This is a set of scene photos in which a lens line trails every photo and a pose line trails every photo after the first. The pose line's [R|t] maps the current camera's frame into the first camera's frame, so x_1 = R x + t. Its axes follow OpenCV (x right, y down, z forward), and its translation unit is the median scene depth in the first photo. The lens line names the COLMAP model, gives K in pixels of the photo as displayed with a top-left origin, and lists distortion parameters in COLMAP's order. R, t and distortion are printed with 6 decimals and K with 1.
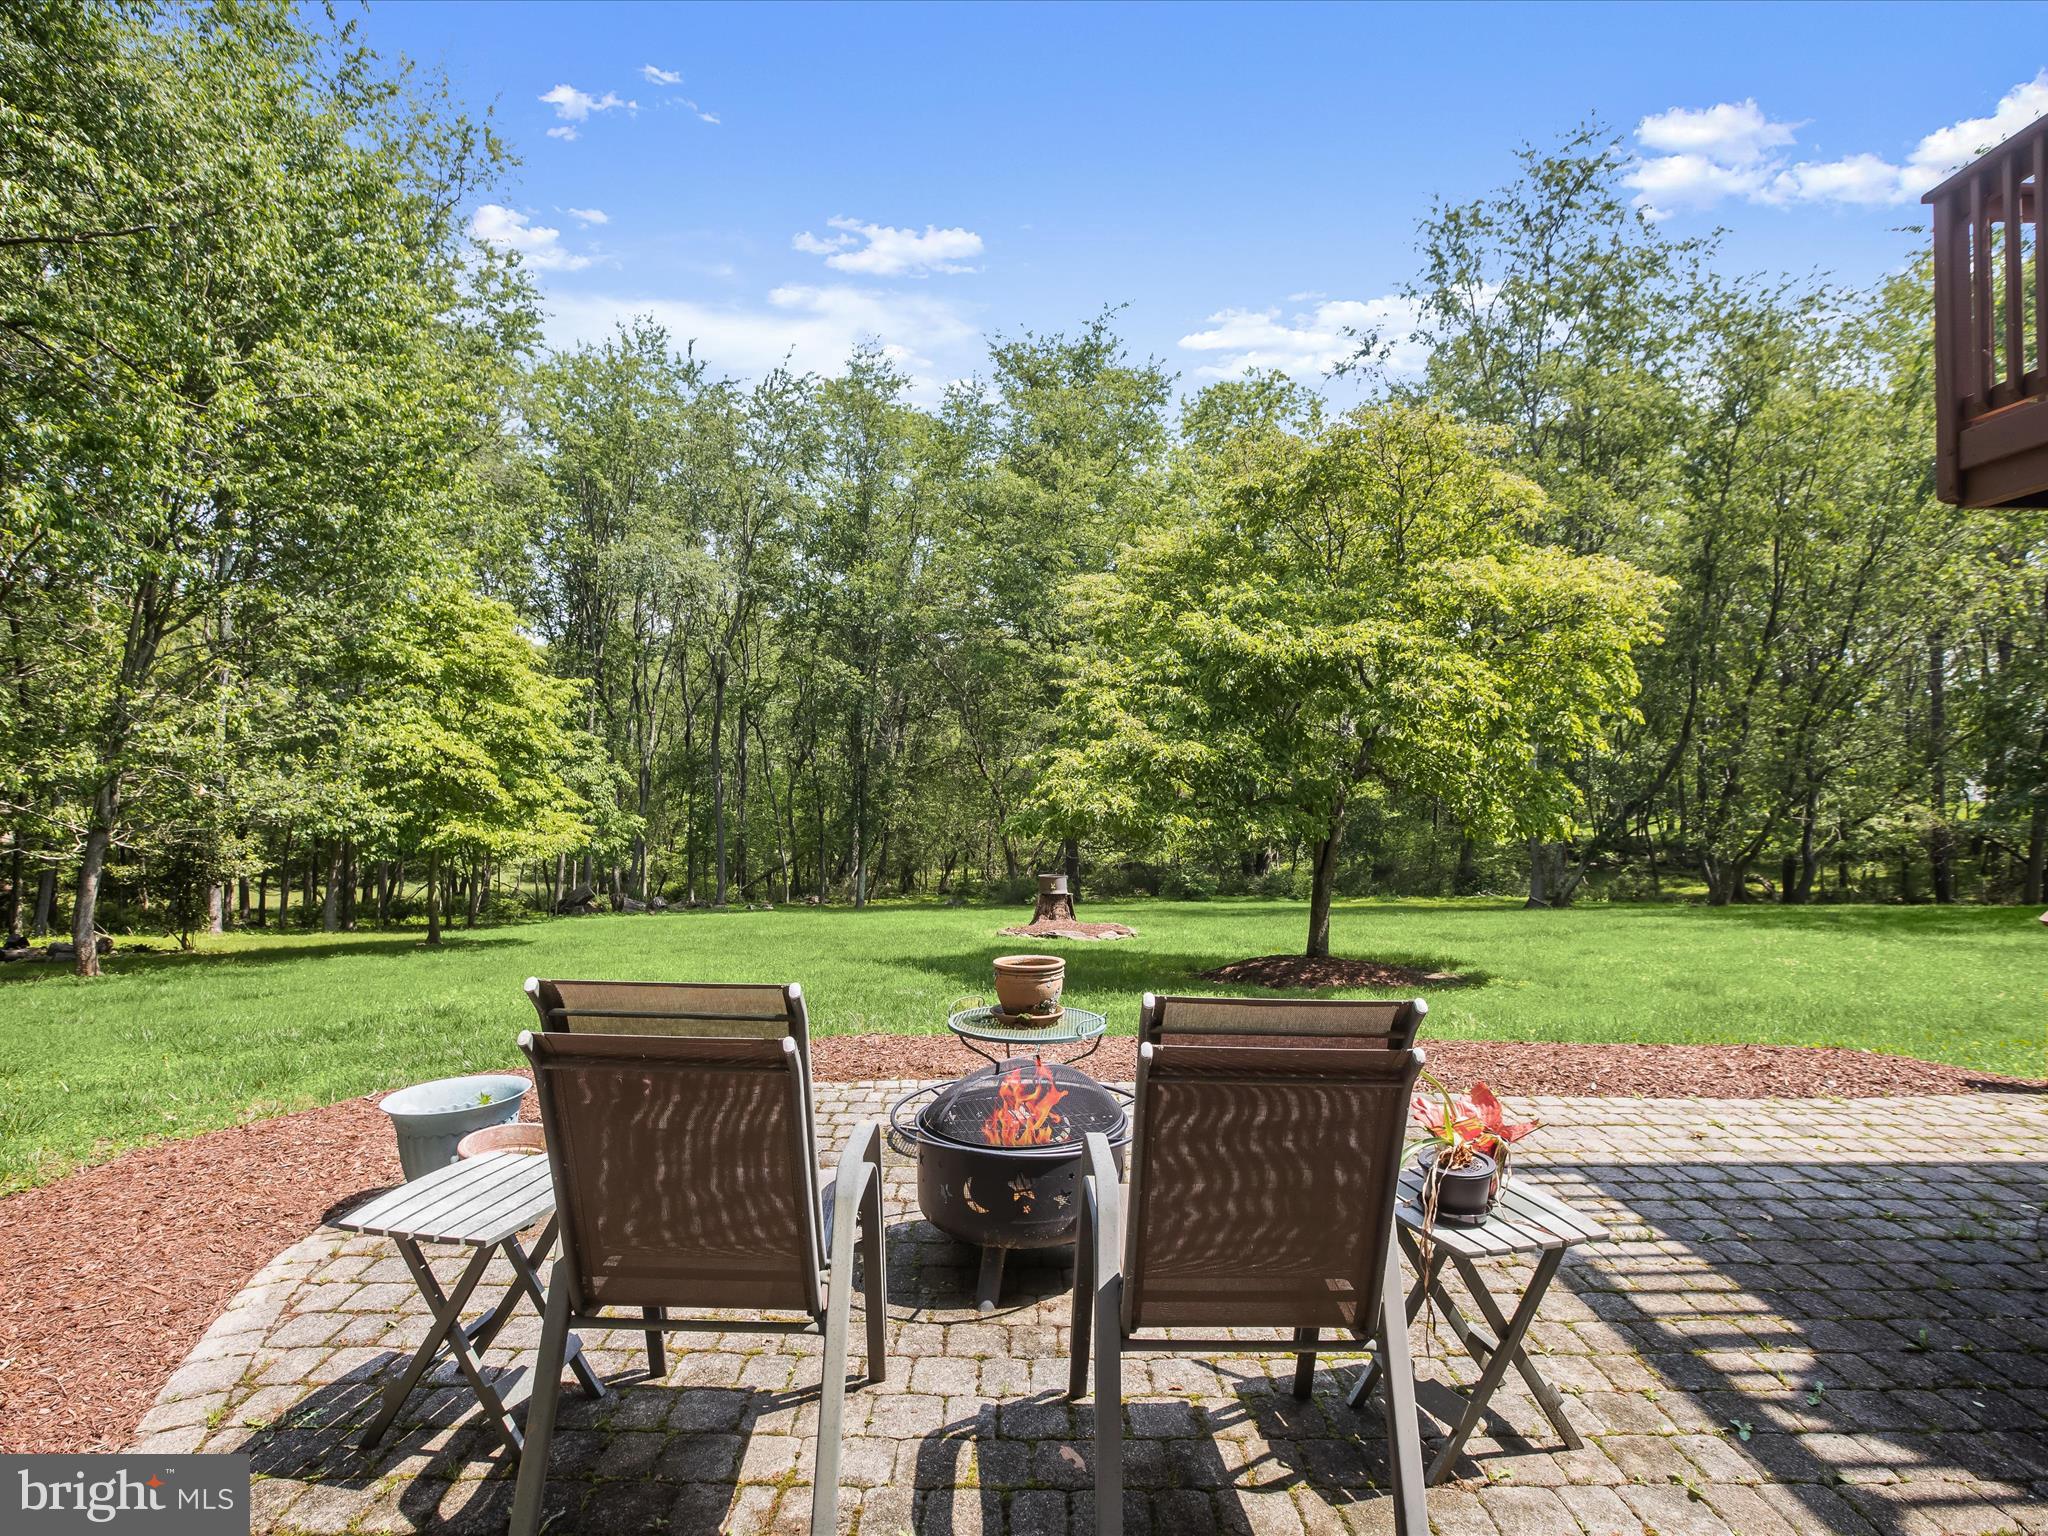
lens RADIAL K [[1065.0, 0, 973.1], [0, 1065.0, 776.5], [0, 0, 1]] dist [-0.051525, 0.014559]
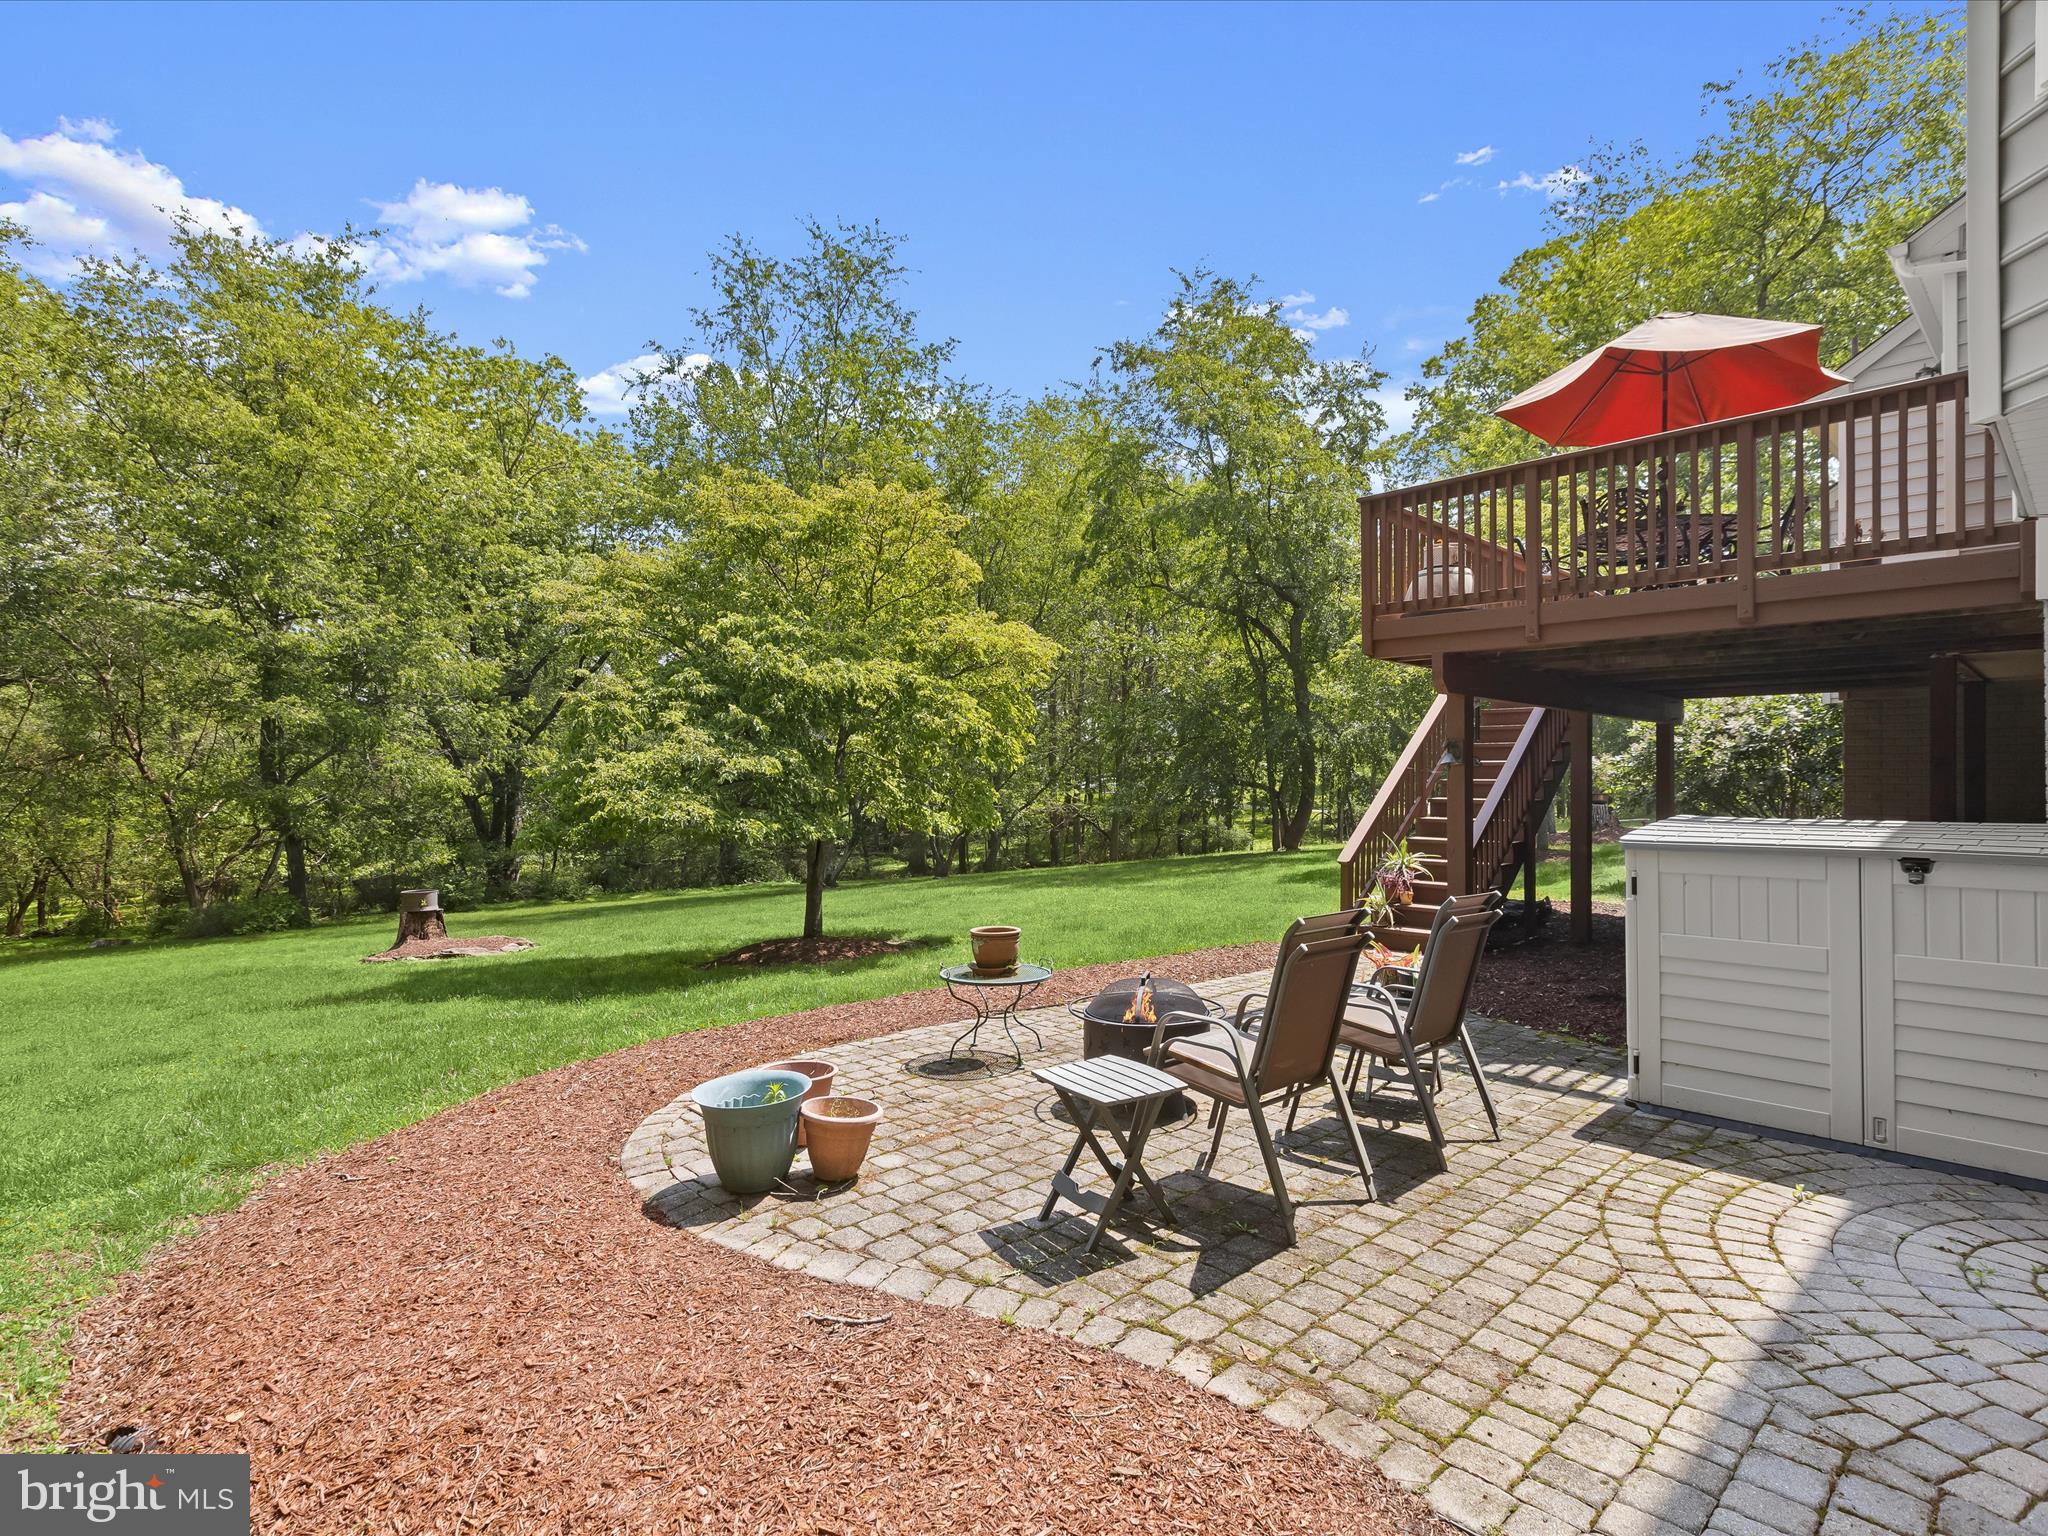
lens RADIAL K [[1069.4, 0, 1030.5], [0, 1069.4, 744.1], [0, 0, 1]] dist [-0.011926, 0.012680]
pose [[0.717955, 0.015872, 0.695908, -0.127040], [0.001700, 0.999697, -0.024554, -0.005581], [-0.696087, 0.018811, 0.717711, -0.007616]]
